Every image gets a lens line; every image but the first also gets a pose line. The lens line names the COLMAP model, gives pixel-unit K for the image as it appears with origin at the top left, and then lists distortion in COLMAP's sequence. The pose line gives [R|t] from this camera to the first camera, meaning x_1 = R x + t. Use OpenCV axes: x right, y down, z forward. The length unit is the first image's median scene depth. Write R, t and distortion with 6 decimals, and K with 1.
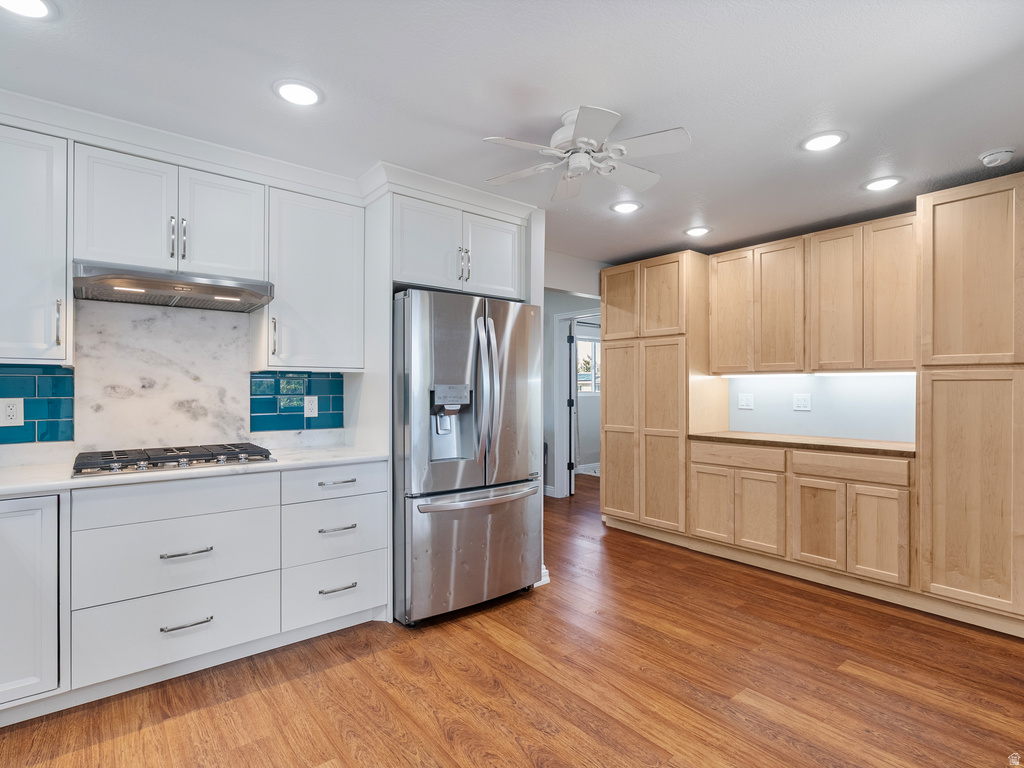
lens RADIAL K [[524.1, 0, 512.3], [0, 524.1, 386.3], [0, 0, 1]] dist [-0.010172, 0.005149]
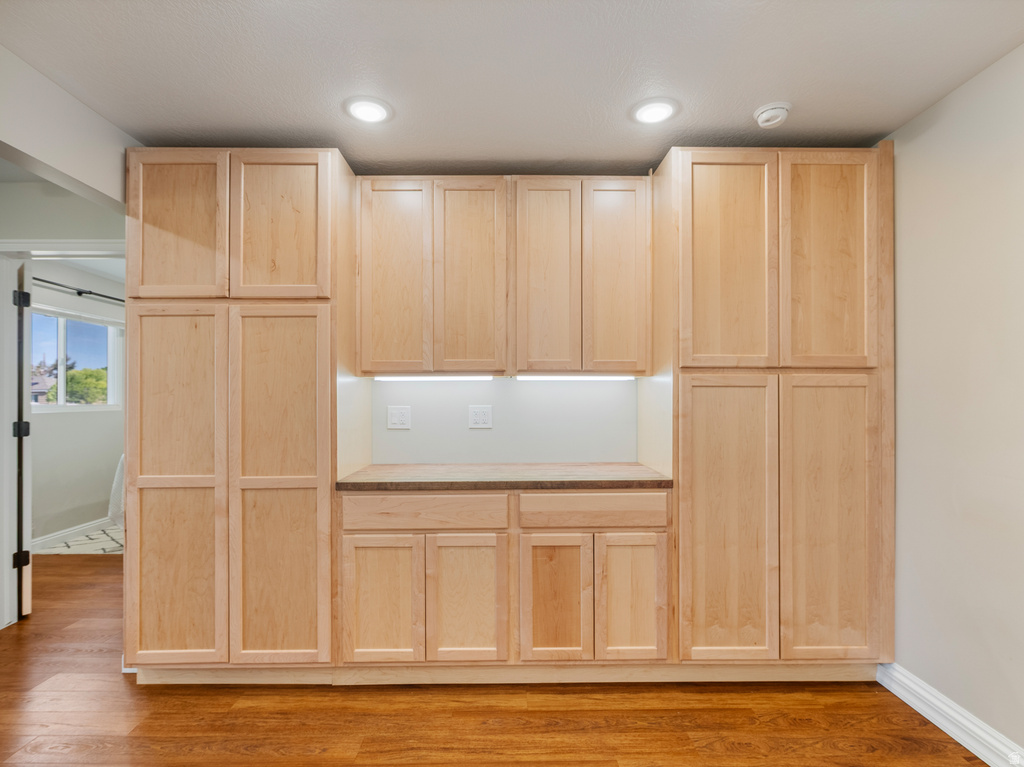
lens RADIAL K [[524.1, 0, 507.5], [0, 524.1, 391.5], [0, 0, 1]] dist [-0.010172, 0.005149]
pose [[0.619038, 0.003701, 0.785352, 0.016205], [0.000449, 0.999987, -0.005066, 0.000064], [-0.785361, 0.003488, 0.619029, 0.572148]]
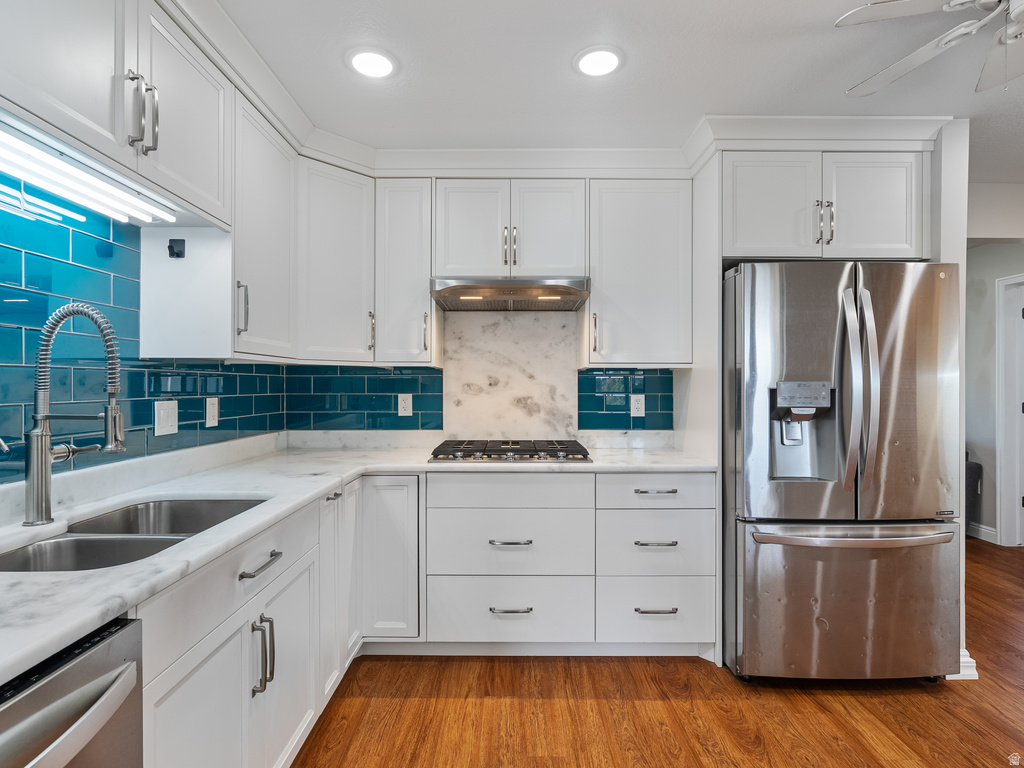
lens RADIAL K [[524.1, 0, 509.7], [0, 524.1, 385.9], [0, 0, 1]] dist [-0.010172, 0.005149]
pose [[0.777321, 0.000262, -0.629104, 0.032994], [0.001969, 0.999994, 0.002848, 0.000588], [0.629101, -0.003453, 0.777316, 0.148211]]
